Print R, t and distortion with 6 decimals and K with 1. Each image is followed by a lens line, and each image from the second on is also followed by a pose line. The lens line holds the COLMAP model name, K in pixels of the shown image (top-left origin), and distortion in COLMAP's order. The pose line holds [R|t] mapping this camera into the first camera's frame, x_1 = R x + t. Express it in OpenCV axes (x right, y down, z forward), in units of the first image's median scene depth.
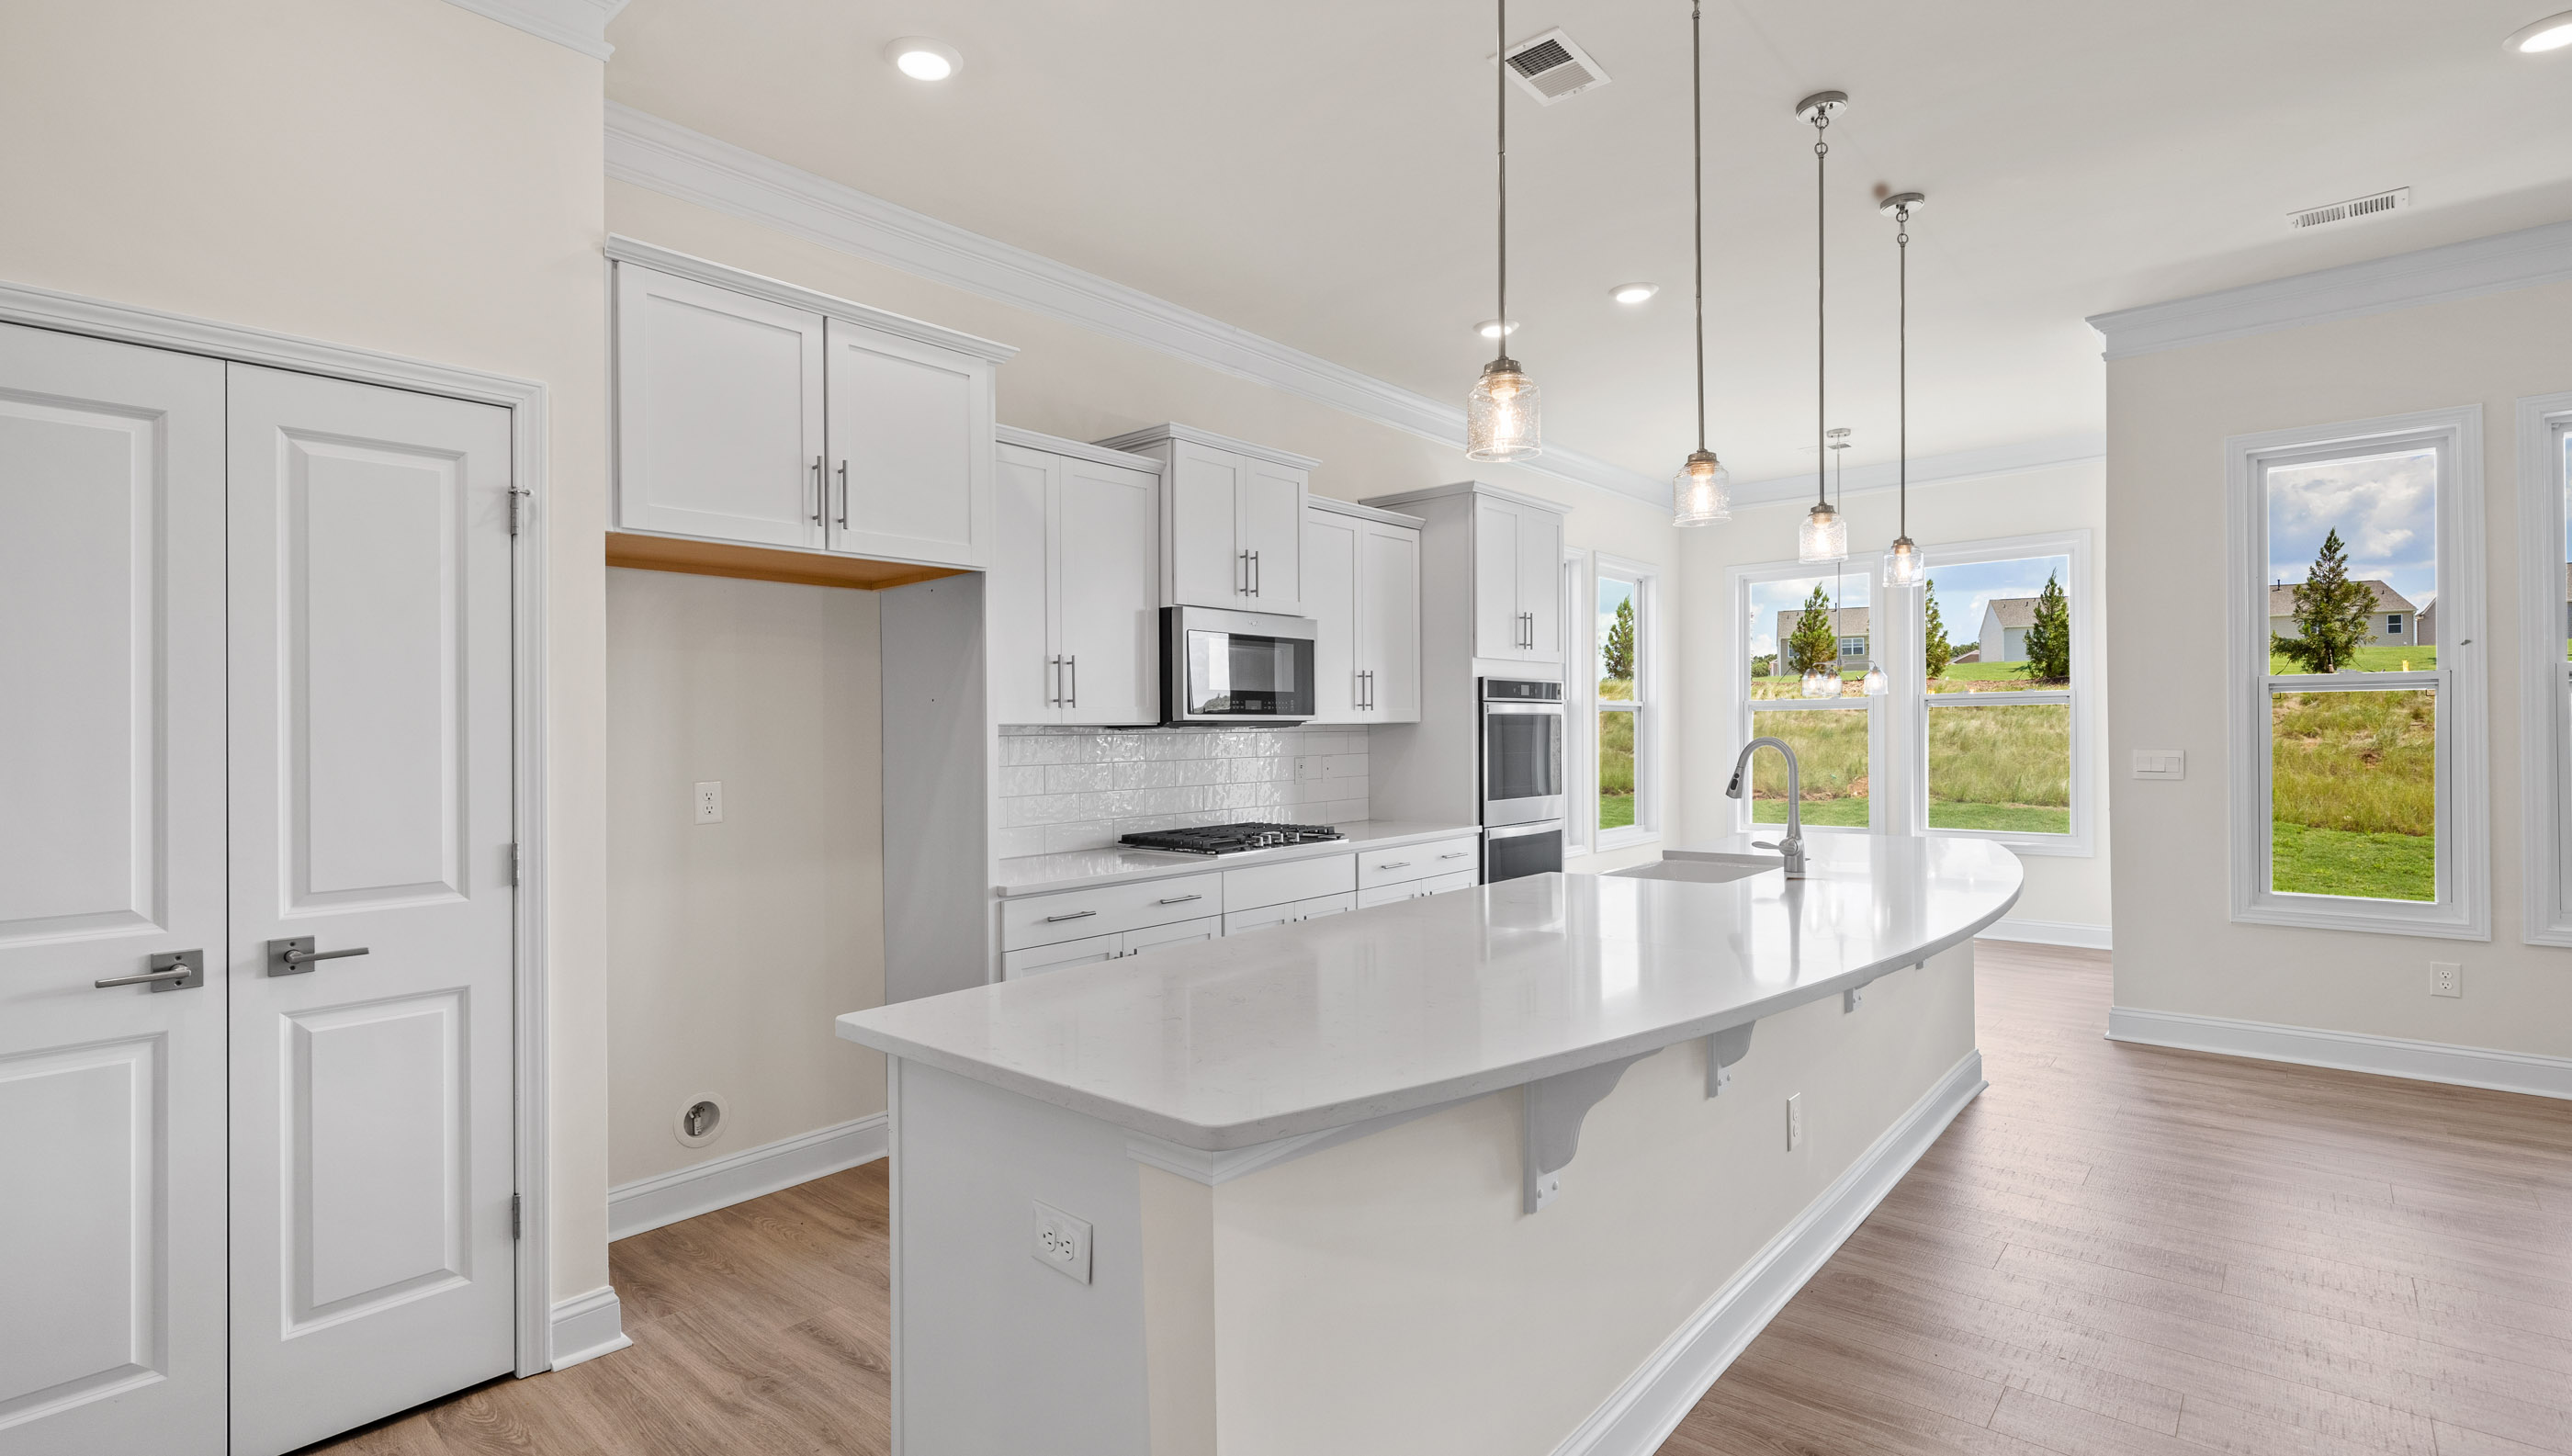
lens RADIAL K [[1194.3, 0, 1281.5], [0, 1194.3, 731.8], [0, 0, 1]] dist [0.001420, 0.000171]
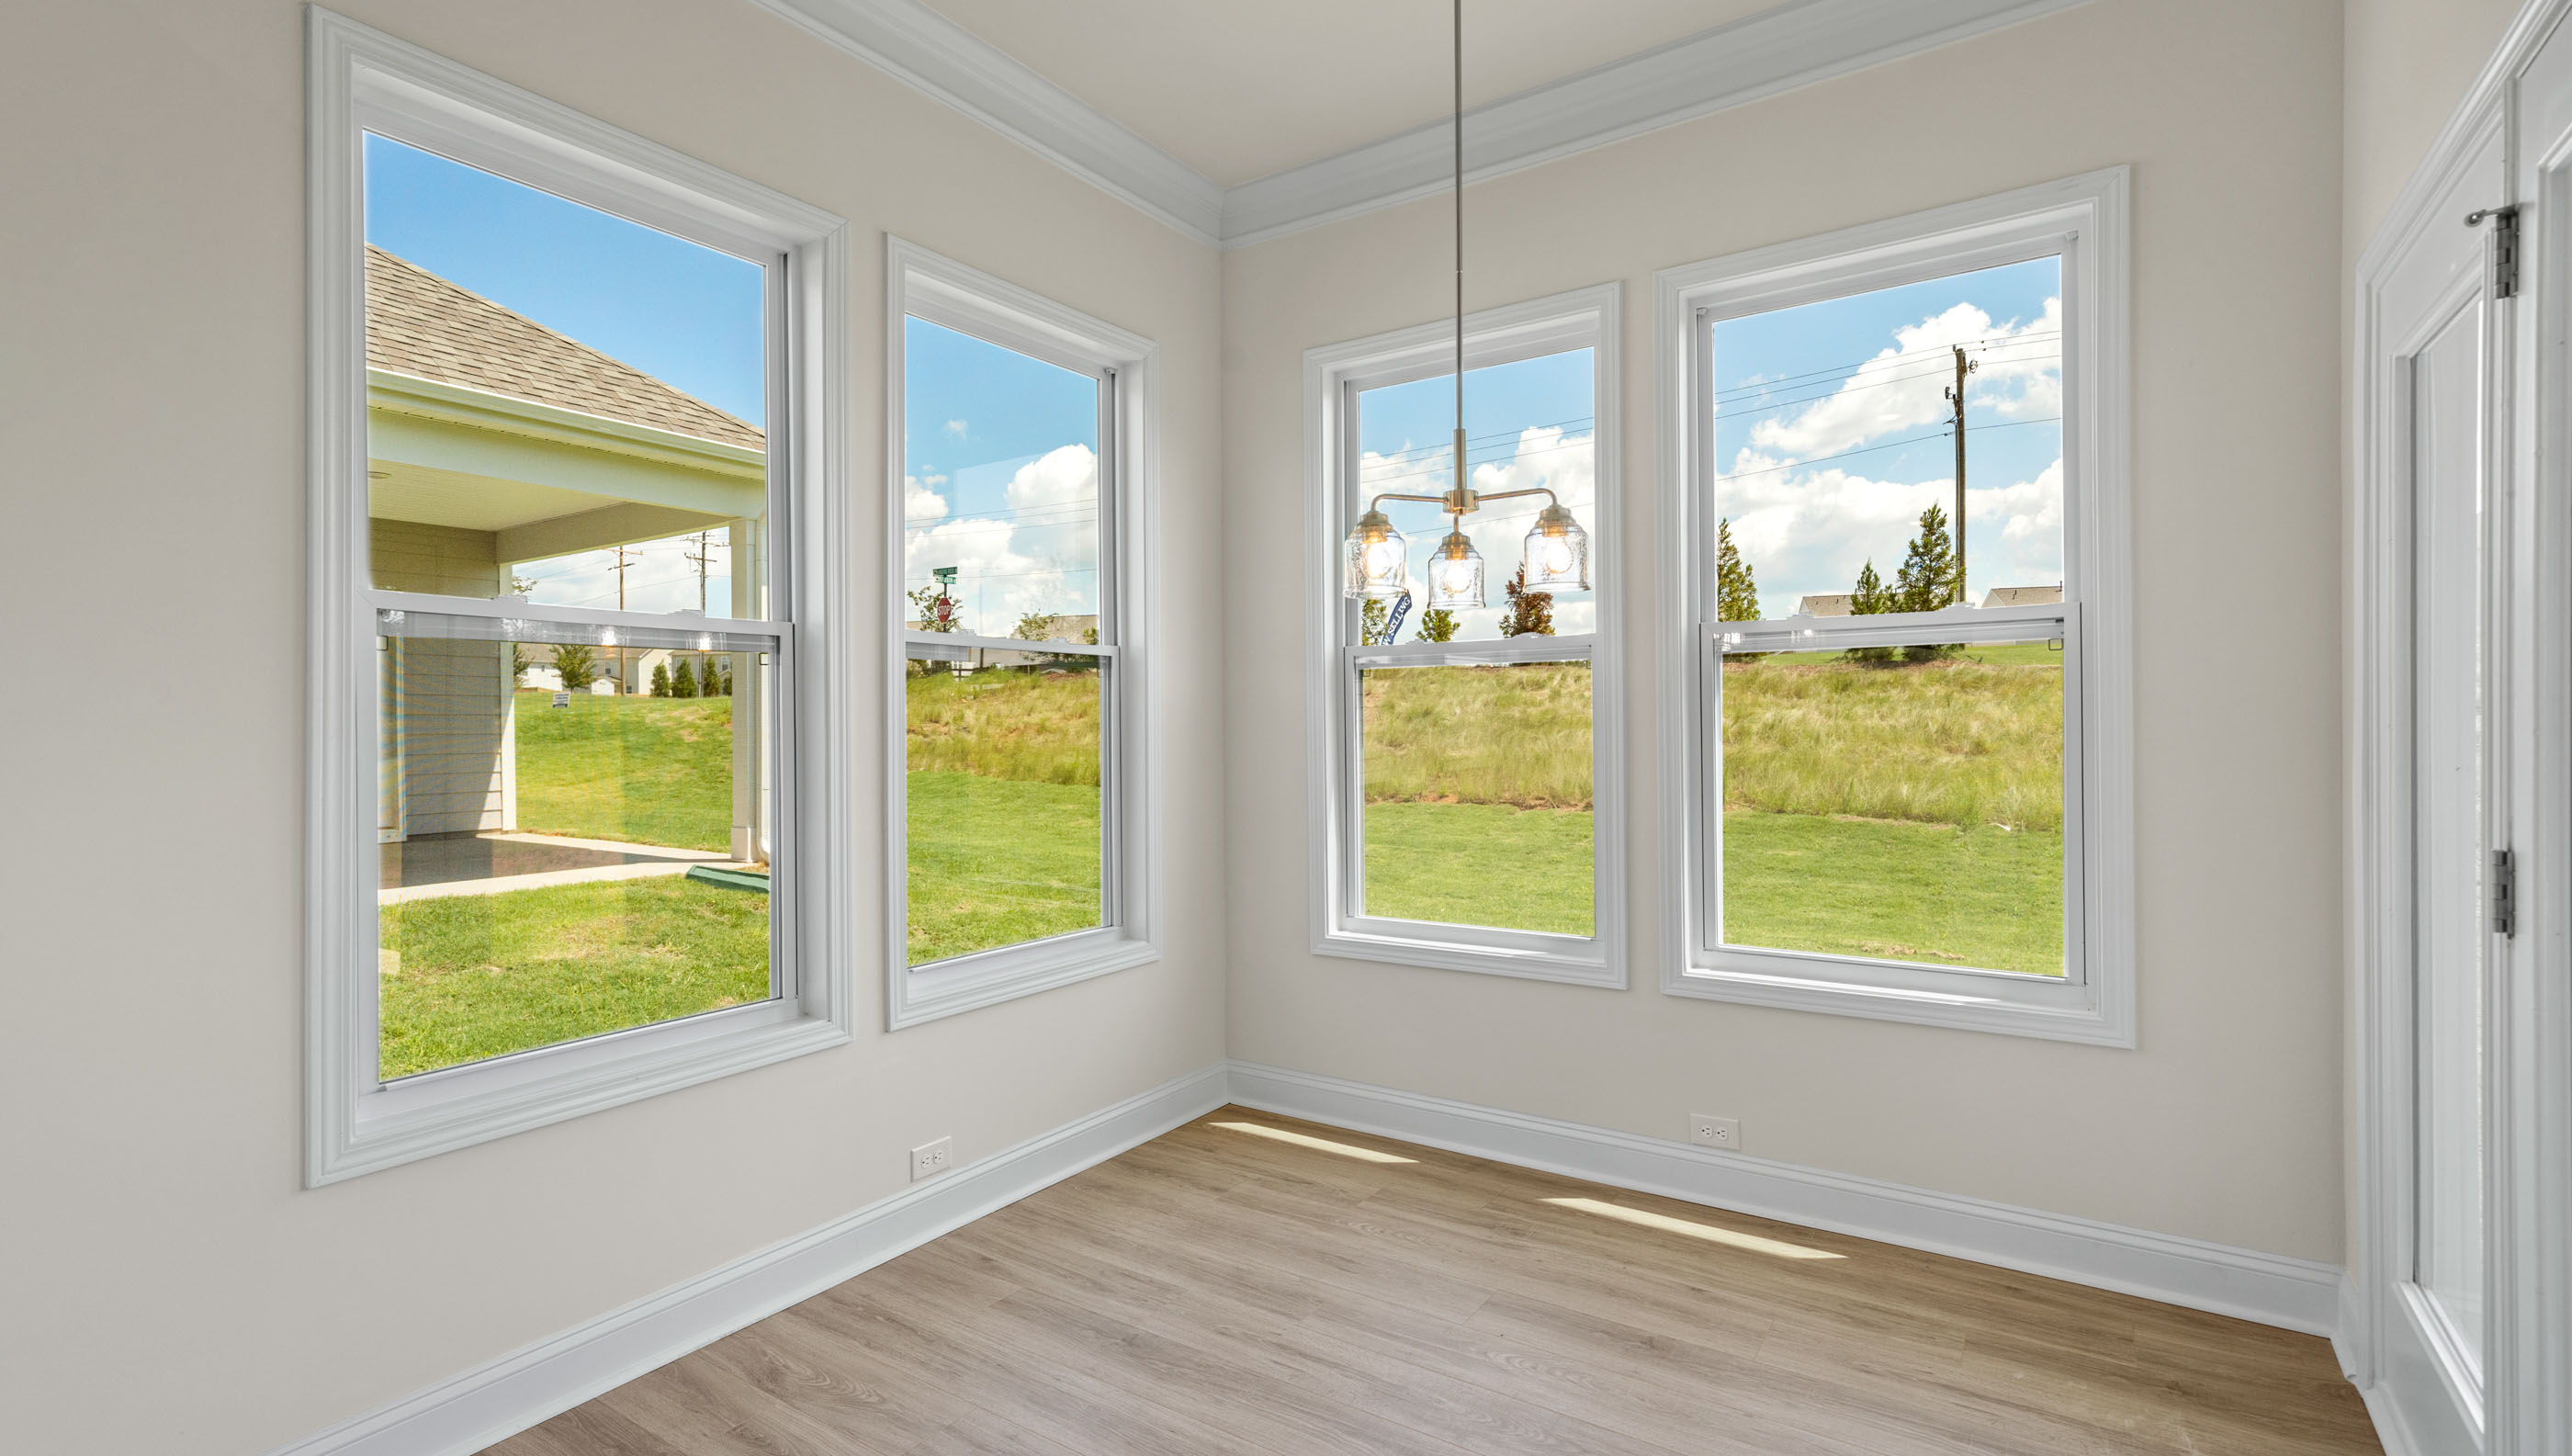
lens RADIAL K [[1164.6, 0, 1289.8], [0, 1164.6, 727.8], [0, 0, 1]] dist [0.002961, 0.000283]
pose [[0.992593, 0.001747, 0.121474, 0.545591], [-0.002105, 0.999994, 0.002820, 0.005600], [-0.121468, -0.003055, 0.992591, 0.981798]]
